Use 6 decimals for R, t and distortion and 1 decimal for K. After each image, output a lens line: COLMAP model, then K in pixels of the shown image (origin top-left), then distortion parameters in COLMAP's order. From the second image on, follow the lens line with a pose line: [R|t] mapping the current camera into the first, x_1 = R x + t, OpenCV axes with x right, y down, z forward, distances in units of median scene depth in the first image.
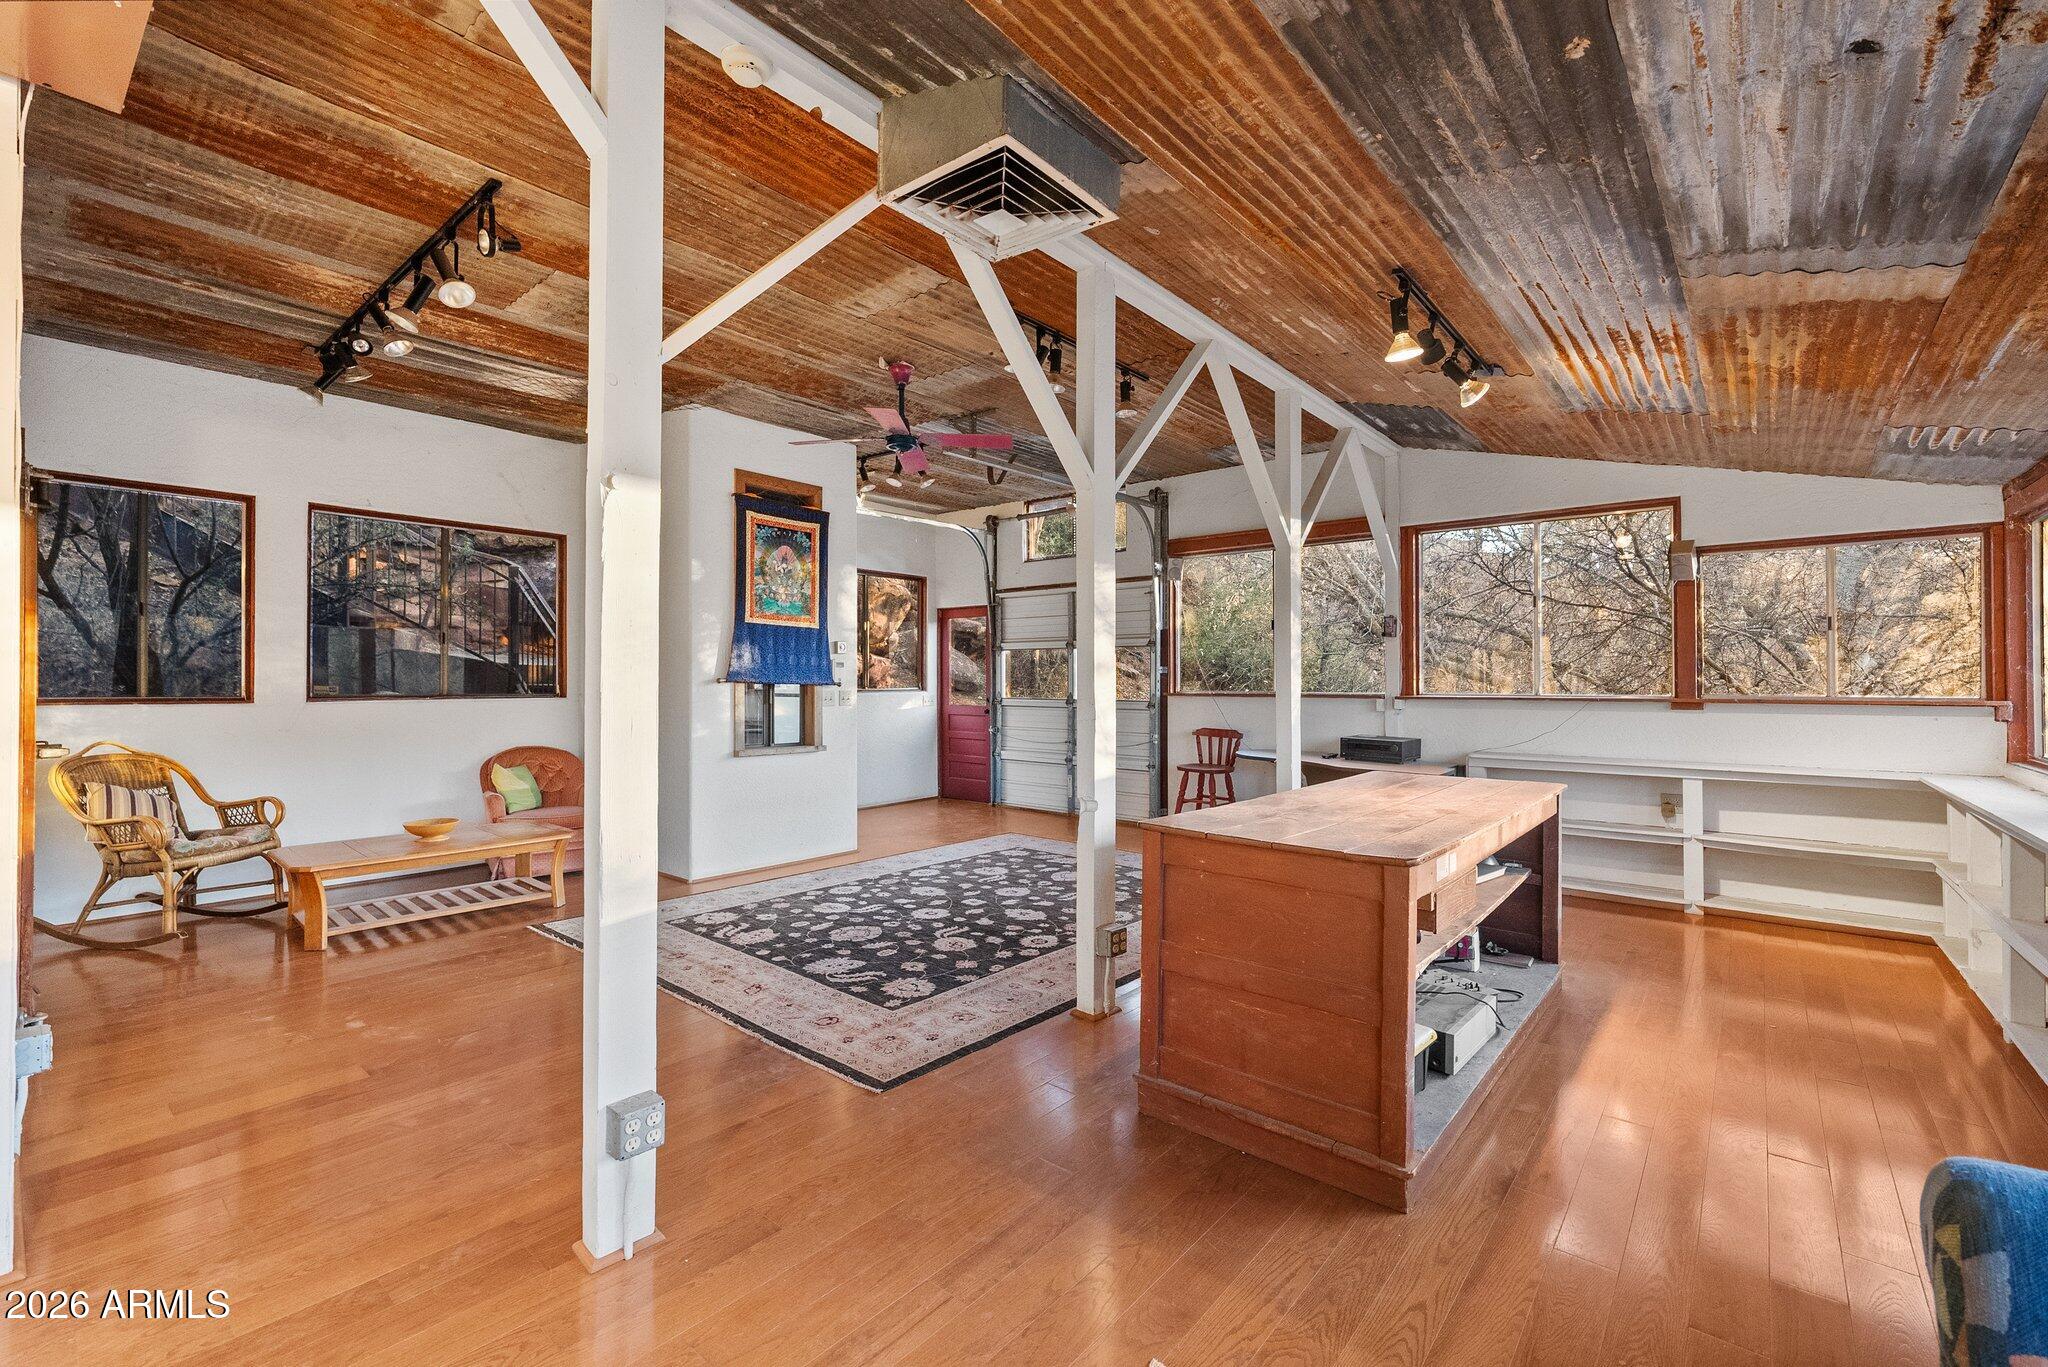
lens RADIAL K [[842.9, 0, 1016.9], [0, 842.9, 674.6], [0, 0, 1]] dist [0.001356, -0.000960]
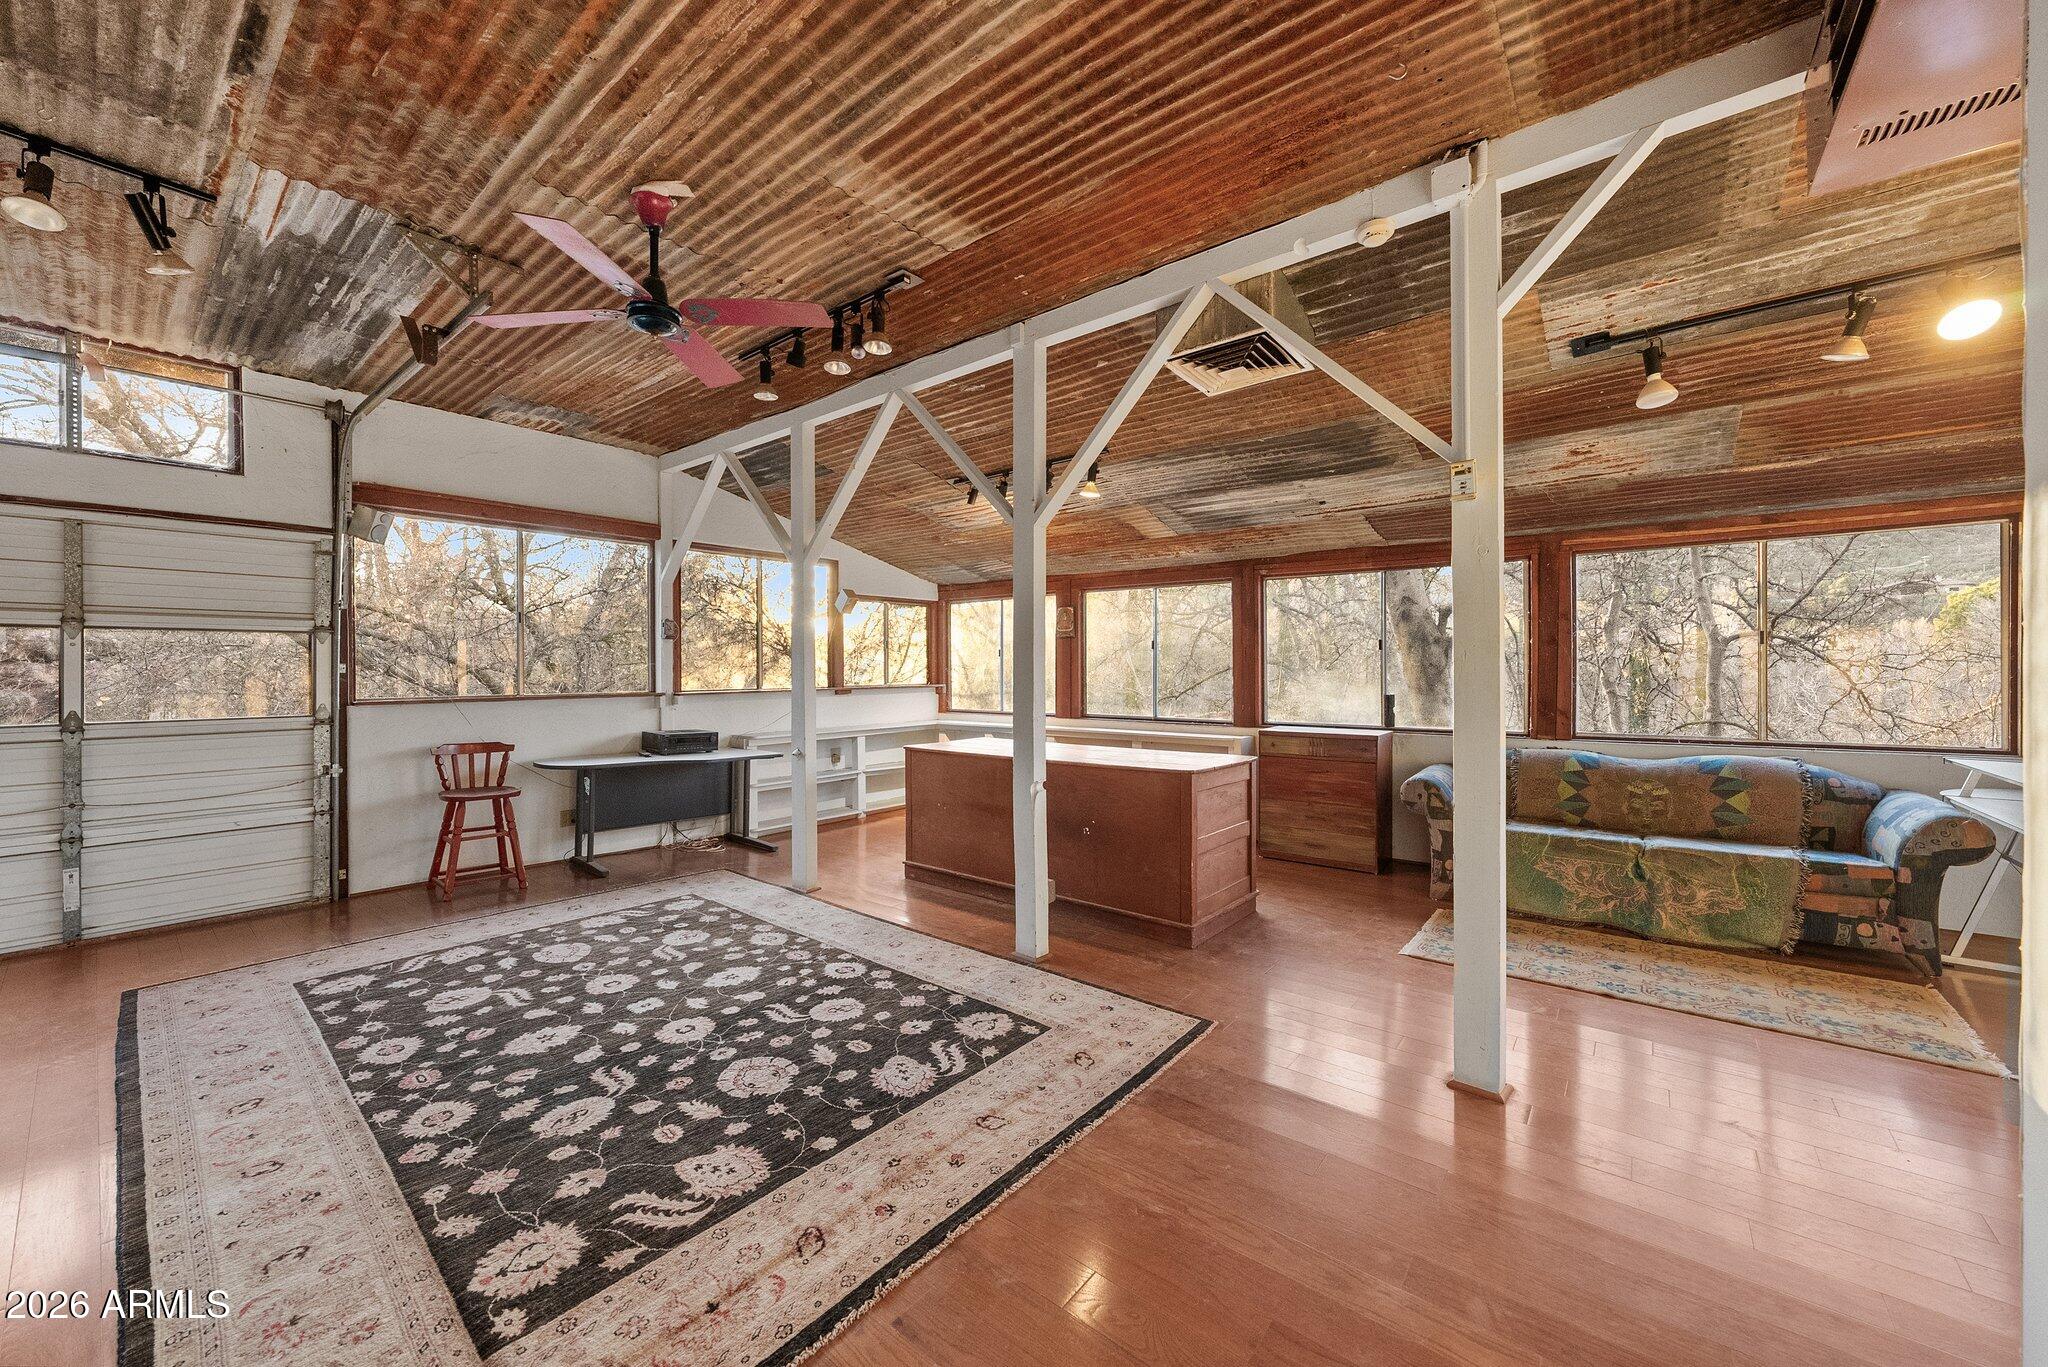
lens RADIAL K [[758.6, 0, 1017.2], [0, 758.6, 673.4], [0, 0, 1]] dist [-0.001620, -0.000120]
pose [[0.001913, -0.007273, 0.999972, -0.804752], [-0.001614, 0.999972, 0.007276, -0.012438], [-0.999997, -0.001628, 0.001902, 0.821417]]
